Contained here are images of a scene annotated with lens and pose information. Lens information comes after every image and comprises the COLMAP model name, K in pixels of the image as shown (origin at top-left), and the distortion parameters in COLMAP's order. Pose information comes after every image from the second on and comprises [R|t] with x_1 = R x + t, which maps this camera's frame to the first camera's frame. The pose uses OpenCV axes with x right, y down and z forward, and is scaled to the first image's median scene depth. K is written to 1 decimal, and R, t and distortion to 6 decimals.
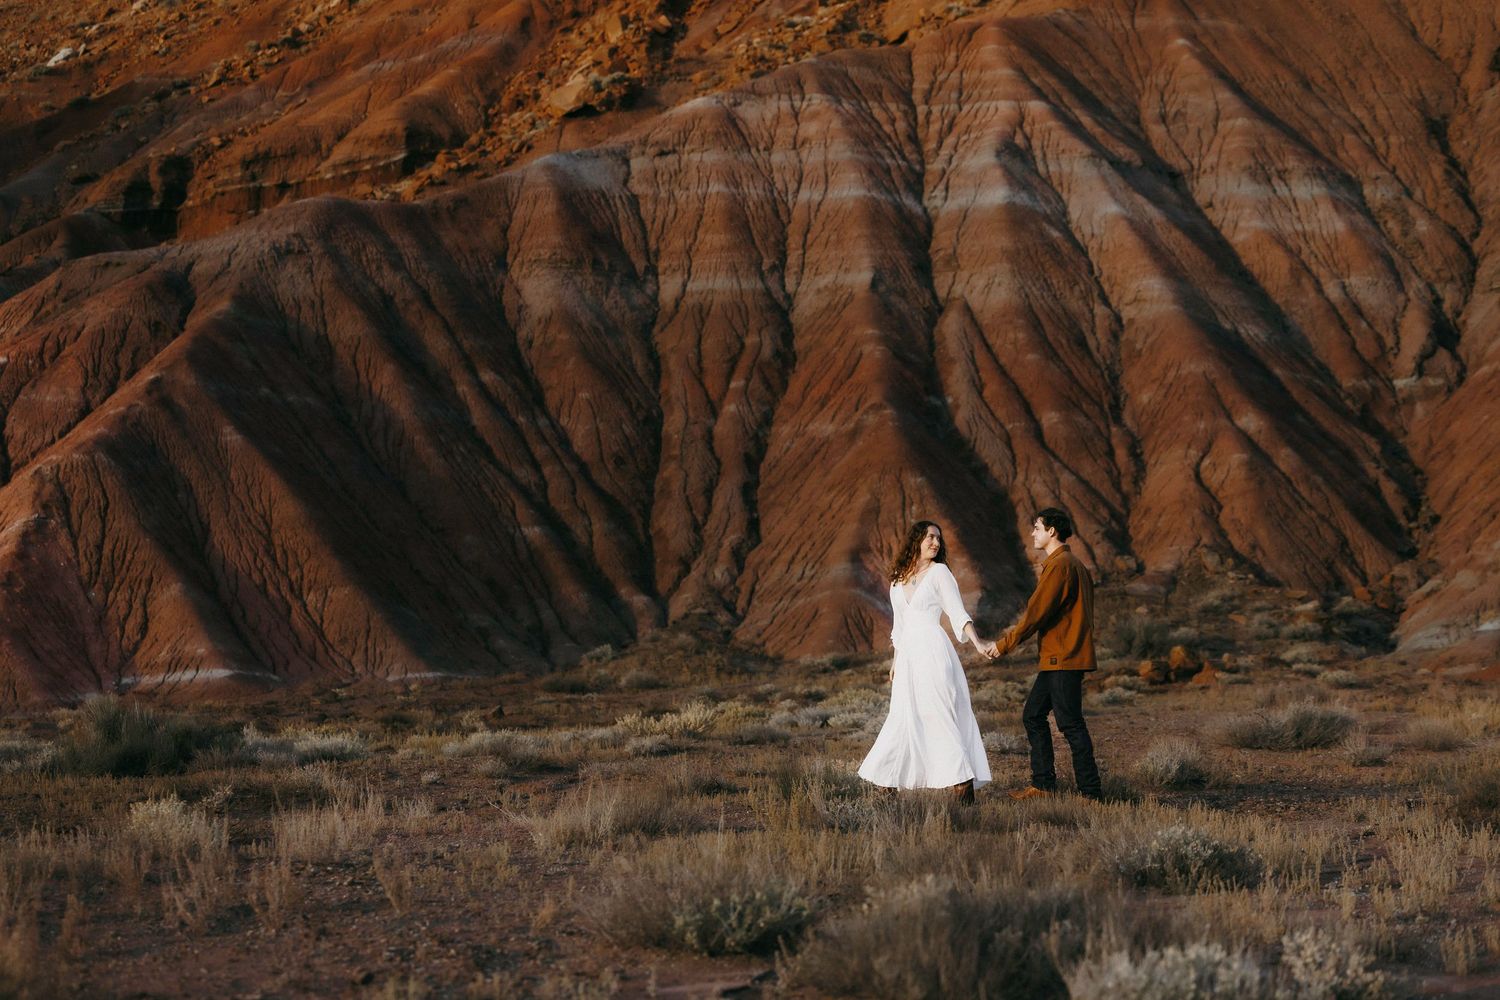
lens RADIAL K [[3091.5, 0, 750.0], [0, 3091.5, 500.0], [0, 0, 1]] dist [0.046830, 0.296890]
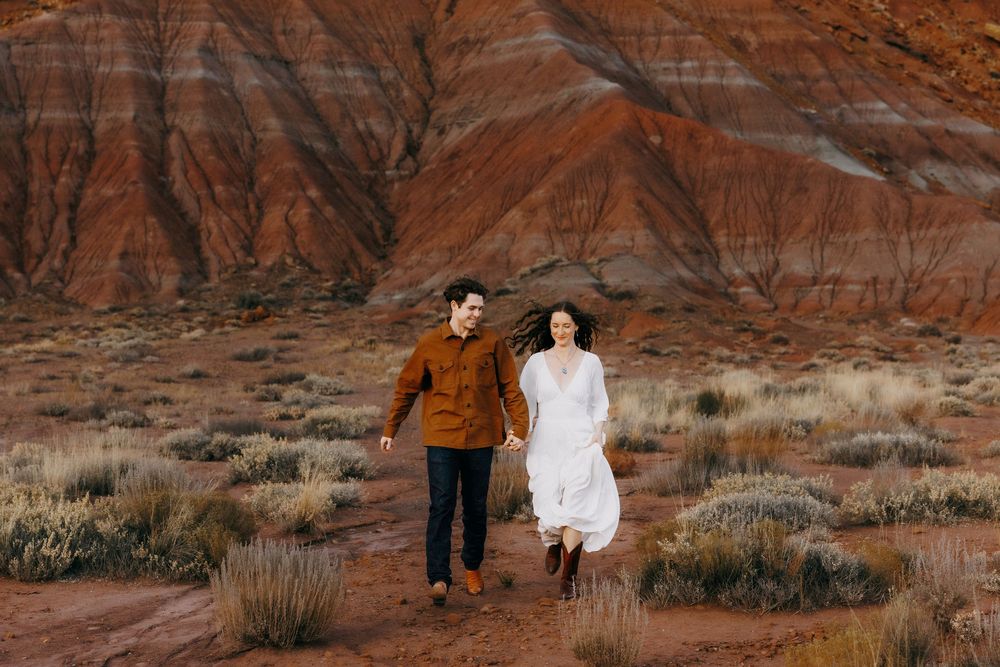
lens RADIAL K [[1859.5, 0, 500.0], [0, 1859.5, 333.5], [0, 0, 1]] dist [-0.005820, 0.201821]
pose [[0.975007, 0.005904, 0.222094, 0.003007], [-0.024000, 0.996596, 0.078867, -0.030397], [-0.220872, -0.082226, 0.971830, -0.259056]]
